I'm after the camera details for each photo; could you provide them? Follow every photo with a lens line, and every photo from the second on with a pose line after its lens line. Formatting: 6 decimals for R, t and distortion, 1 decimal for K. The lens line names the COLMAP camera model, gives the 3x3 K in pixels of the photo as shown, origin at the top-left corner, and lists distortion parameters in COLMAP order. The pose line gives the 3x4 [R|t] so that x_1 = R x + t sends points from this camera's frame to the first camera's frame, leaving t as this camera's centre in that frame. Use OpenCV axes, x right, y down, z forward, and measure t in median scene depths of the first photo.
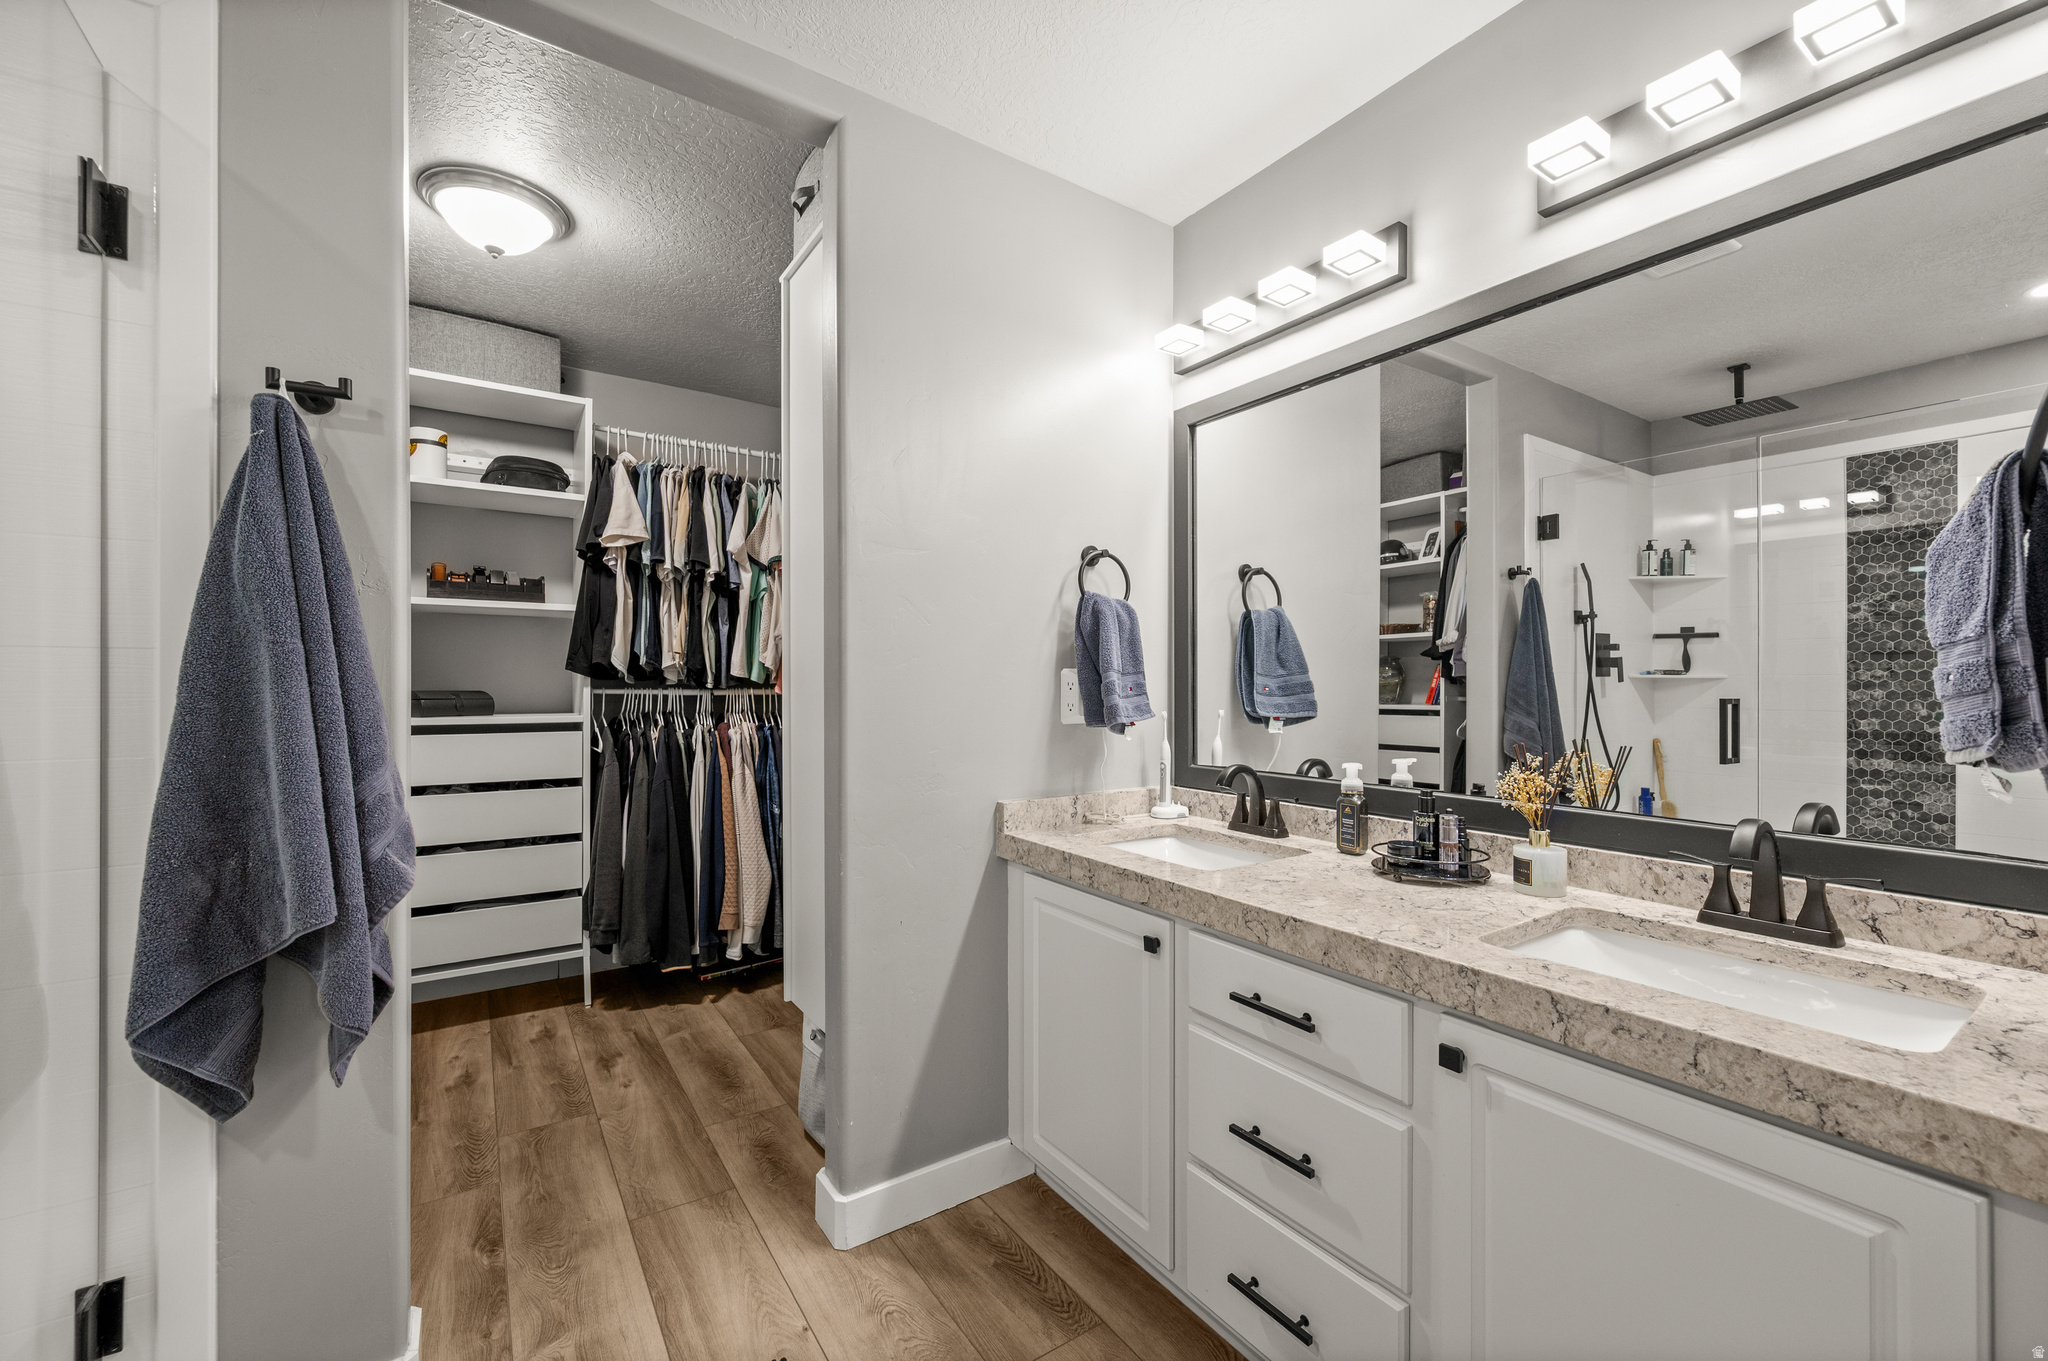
lens RADIAL K [[824.6, 0, 1024.0], [0, 824.6, 680.5], [0, 0, 1]] dist [-0.001697, -0.000192]
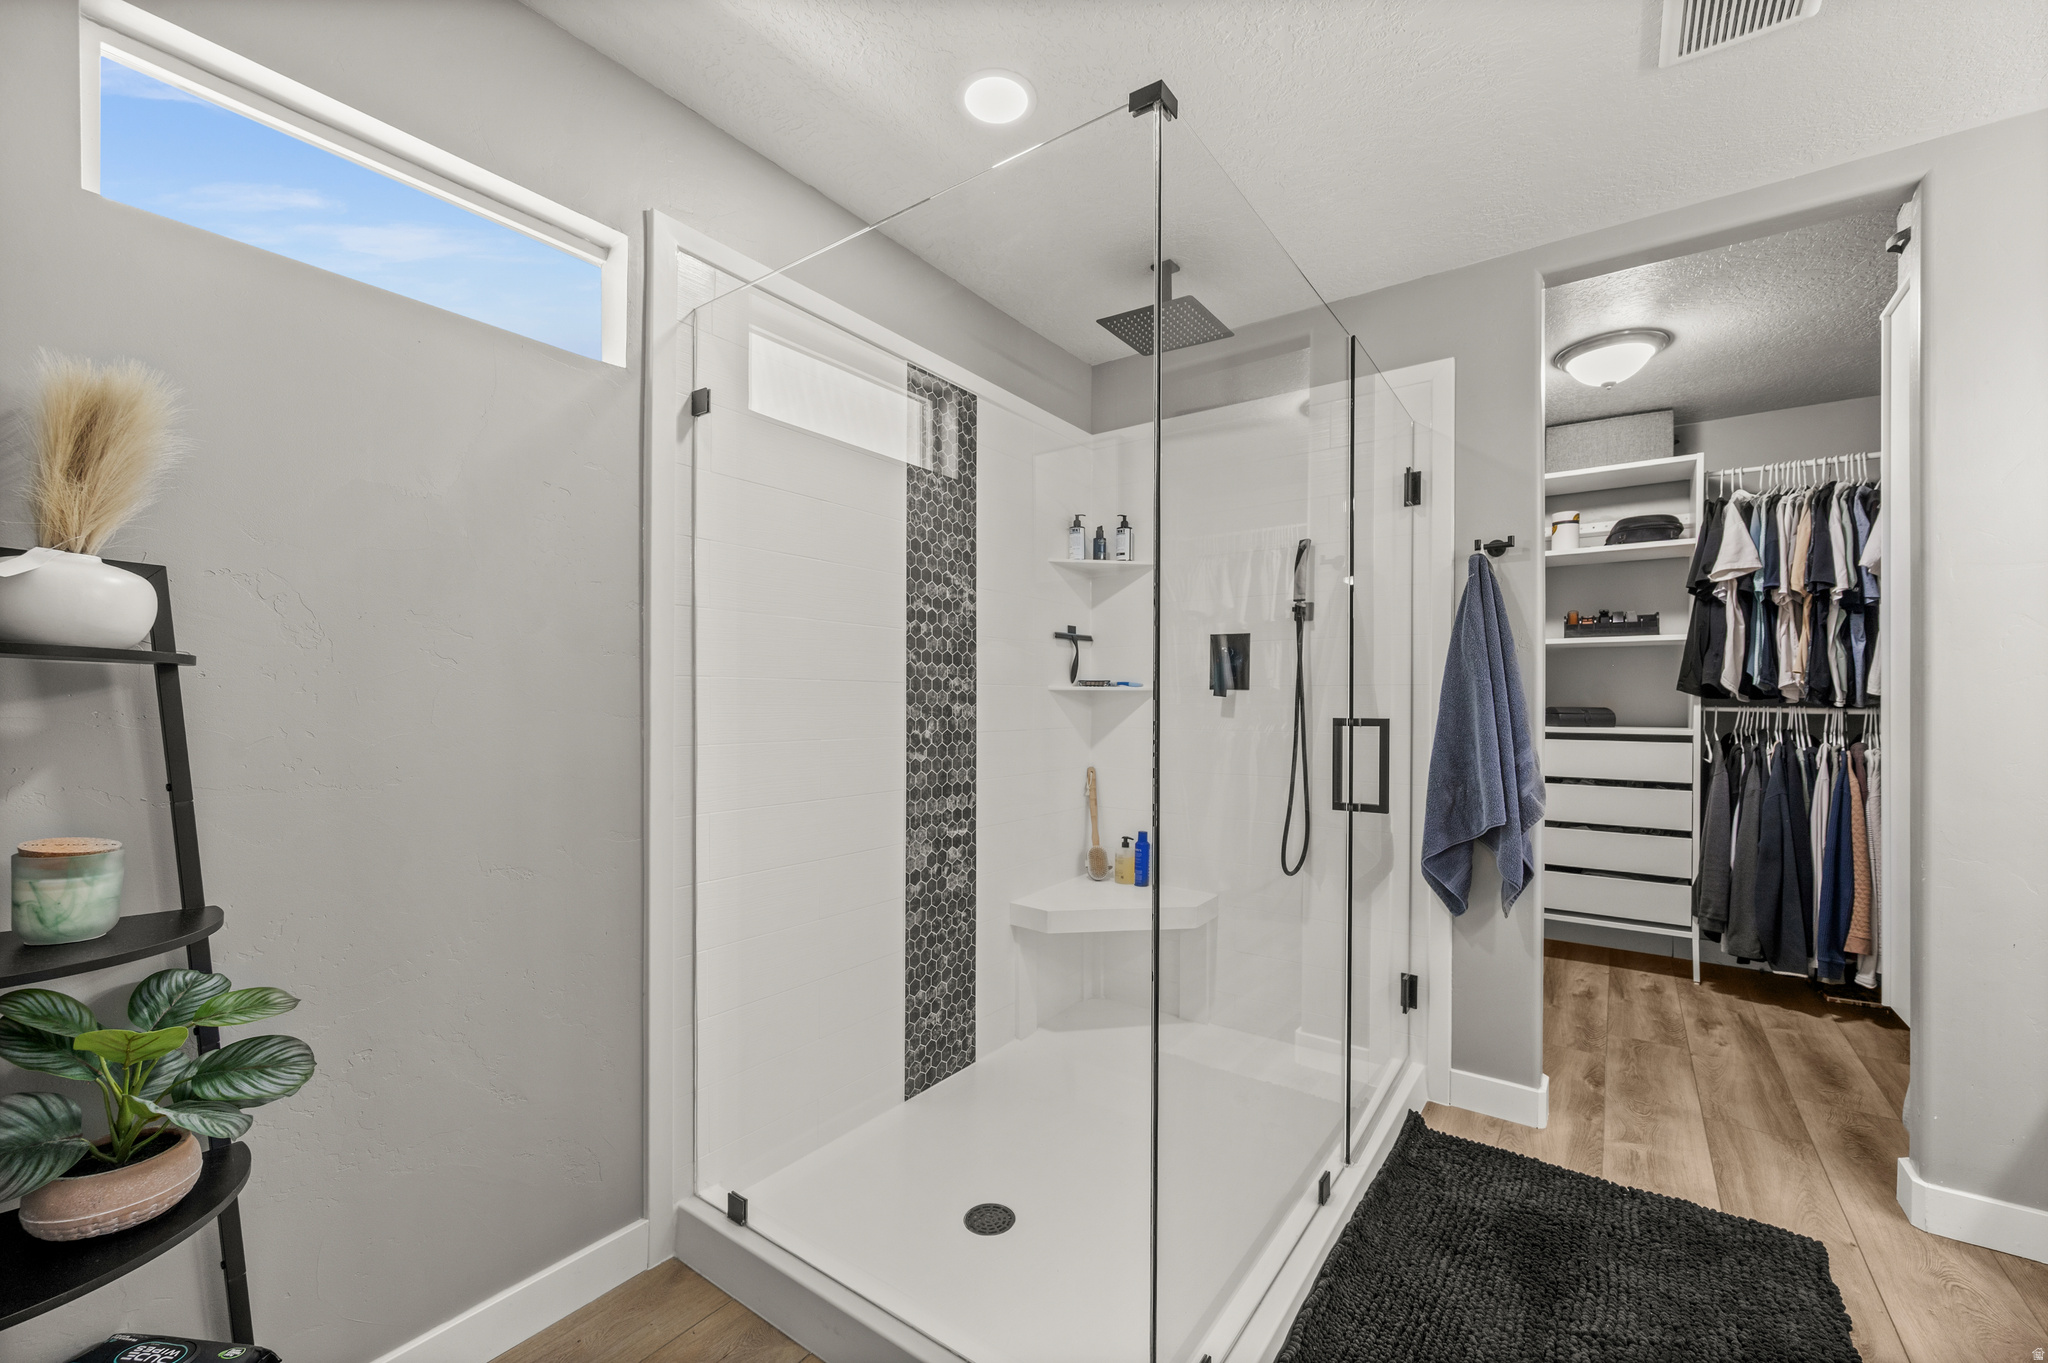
lens RADIAL K [[822.6, 0, 1035.1], [0, 822.6, 710.3], [0, 0, 1]] dist [-0.001483, 0.000371]
pose [[0.351547, 0.009902, -0.936118, 0.222722], [0.002081, 0.999933, 0.011359, 0.000249], [0.936168, -0.005941, 0.351503, -0.272829]]
